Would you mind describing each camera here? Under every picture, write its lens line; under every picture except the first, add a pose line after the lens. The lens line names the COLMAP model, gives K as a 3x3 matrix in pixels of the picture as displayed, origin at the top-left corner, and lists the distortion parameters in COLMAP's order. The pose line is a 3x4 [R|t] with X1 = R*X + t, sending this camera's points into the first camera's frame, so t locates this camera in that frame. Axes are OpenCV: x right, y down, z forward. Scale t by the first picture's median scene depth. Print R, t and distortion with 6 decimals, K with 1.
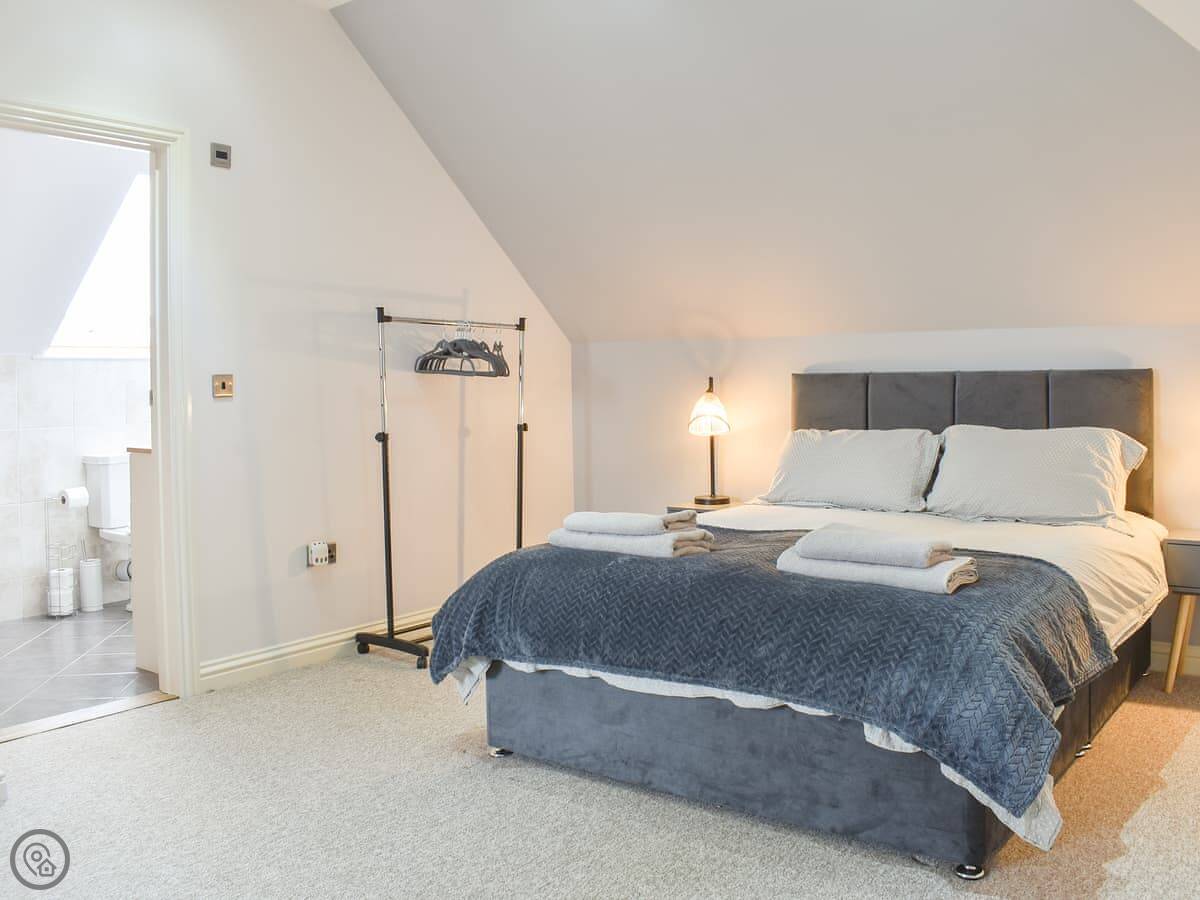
lens RADIAL K [[1154.3, 0, 599.2], [0, 1154.3, 422.7], [0, 0, 1]] dist [-0.122104, 0.144174]
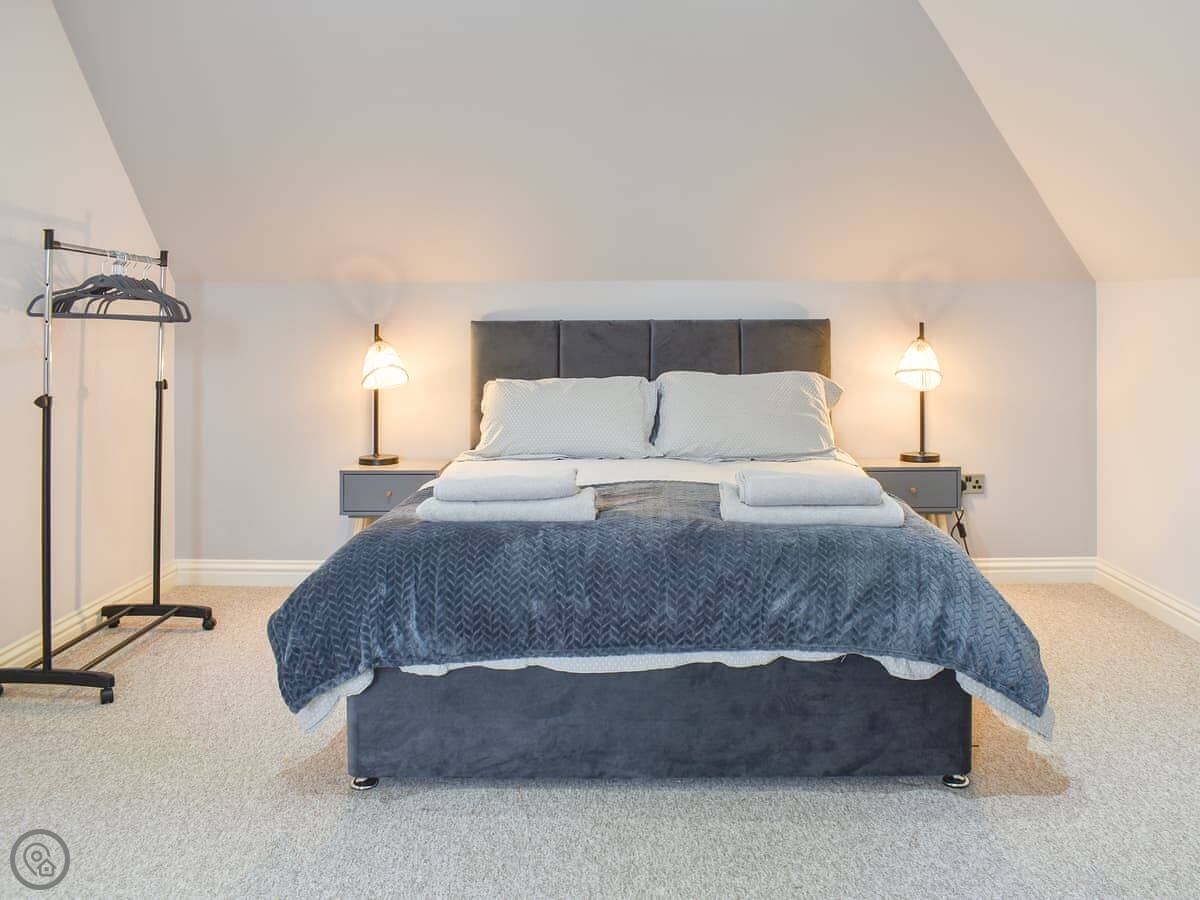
lens RADIAL K [[1159.1, 0, 600.8], [0, 1159.1, 311.6], [0, 0, 1]] dist [-0.064471, -0.000506]
pose [[0.791754, 0.012650, 0.610709, -0.502285], [0.019492, 0.998753, -0.045959, -0.006825], [-0.610529, 0.048292, 0.790520, 0.262037]]
